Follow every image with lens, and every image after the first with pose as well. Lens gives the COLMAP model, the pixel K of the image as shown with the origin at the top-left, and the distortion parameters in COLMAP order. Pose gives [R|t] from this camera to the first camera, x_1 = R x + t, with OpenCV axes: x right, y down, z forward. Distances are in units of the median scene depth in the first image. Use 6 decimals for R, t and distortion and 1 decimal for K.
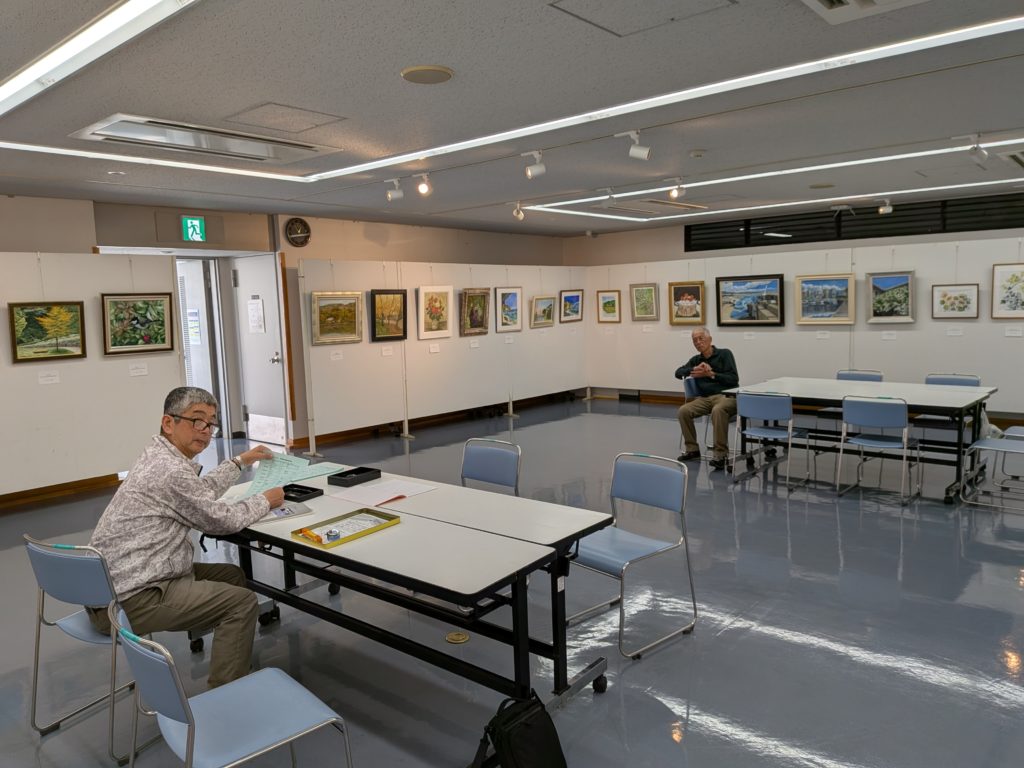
lens RADIAL K [[733.2, 0, 495.0], [0, 733.2, 384.7], [0, 0, 1]] dist [0.050067, -0.075517]
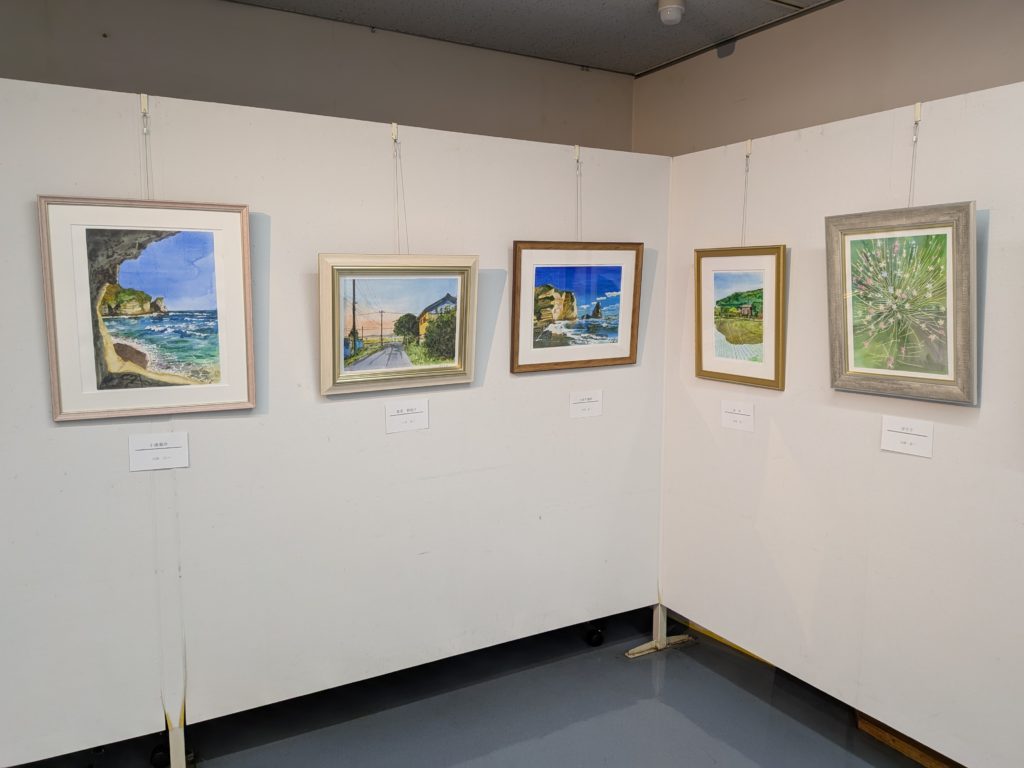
lens RADIAL K [[733.2, 0, 495.0], [0, 733.2, 384.7], [0, 0, 1]] dist [0.050067, -0.075517]
pose [[0.937585, 0.083939, -0.337473, 0.204920], [-0.077223, 0.996457, 0.033303, -0.107435], [0.339073, -0.005164, 0.940746, 0.932571]]
